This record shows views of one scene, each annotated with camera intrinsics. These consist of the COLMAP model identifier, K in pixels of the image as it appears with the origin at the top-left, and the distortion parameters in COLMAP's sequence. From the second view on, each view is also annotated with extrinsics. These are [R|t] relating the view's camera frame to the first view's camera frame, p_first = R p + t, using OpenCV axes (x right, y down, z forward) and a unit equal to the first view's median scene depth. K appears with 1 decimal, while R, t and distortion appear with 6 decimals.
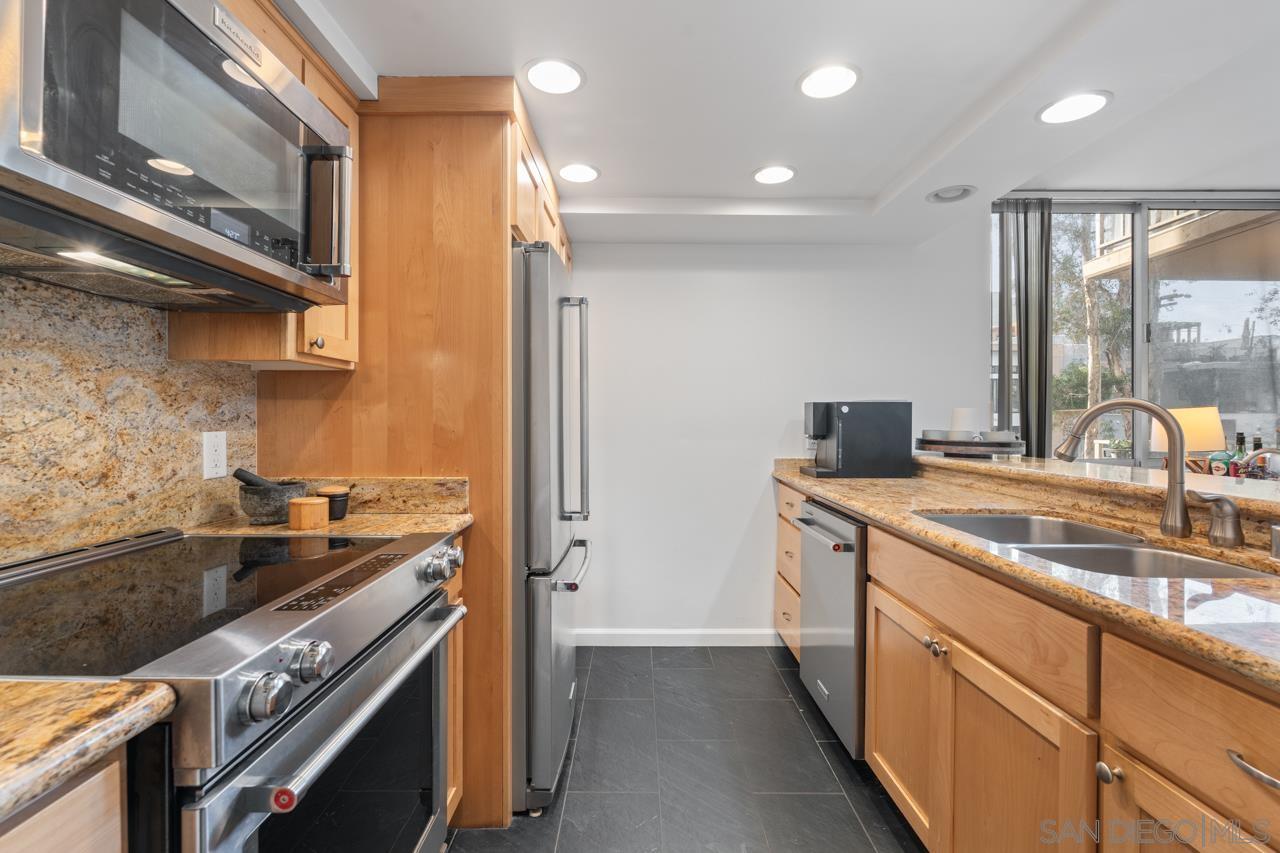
lens RADIAL K [[569.7, 0, 630.2], [0, 569.7, 423.4], [0, 0, 1]] dist [-0.006480, 0.000796]
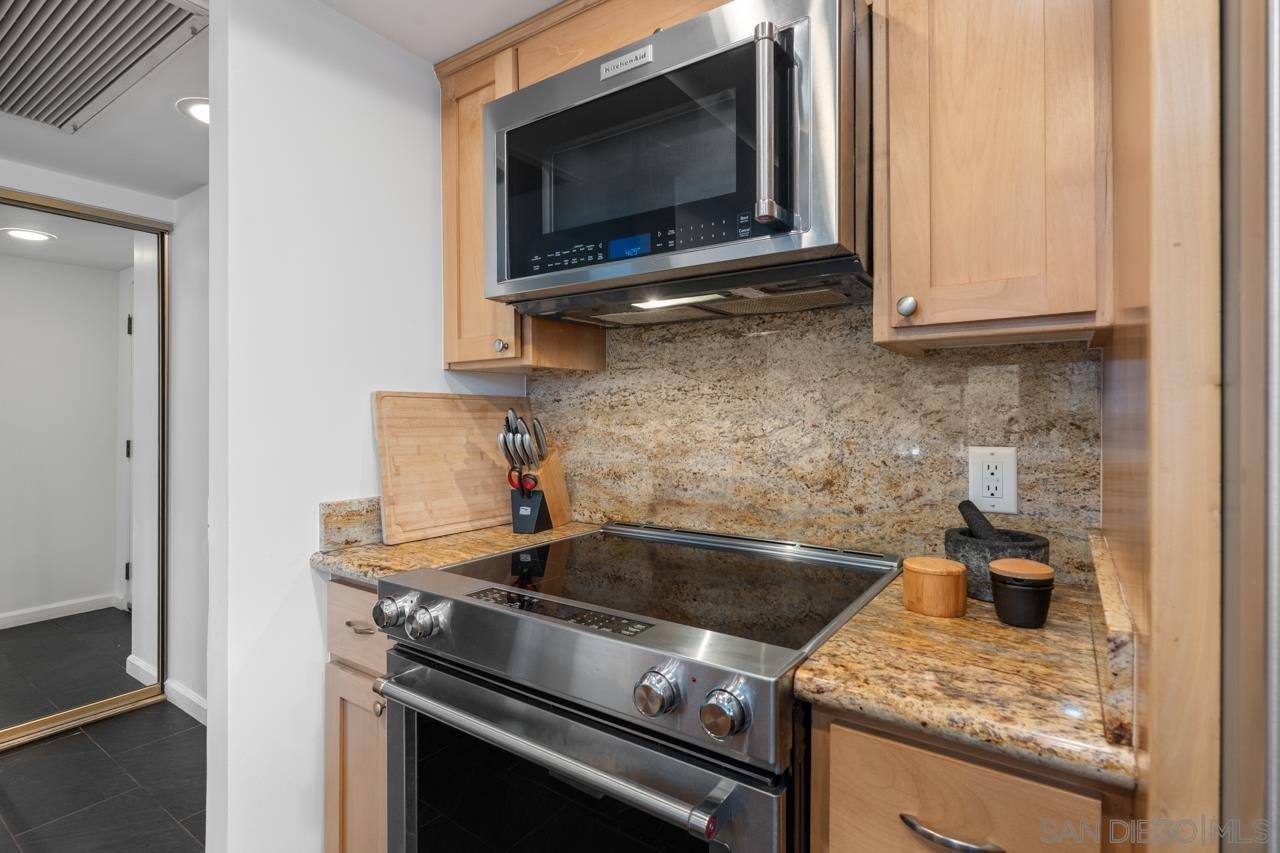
lens RADIAL K [[623.4, 0, 642.2], [0, 623.4, 418.8], [0, 0, 1]] dist [0.000509, -0.000038]
pose [[-0.551374, 0.000368, -0.834258, 0.202450], [-0.009152, 0.999937, 0.006490, -0.027452], [0.834208, 0.011214, -0.551336, 1.349755]]
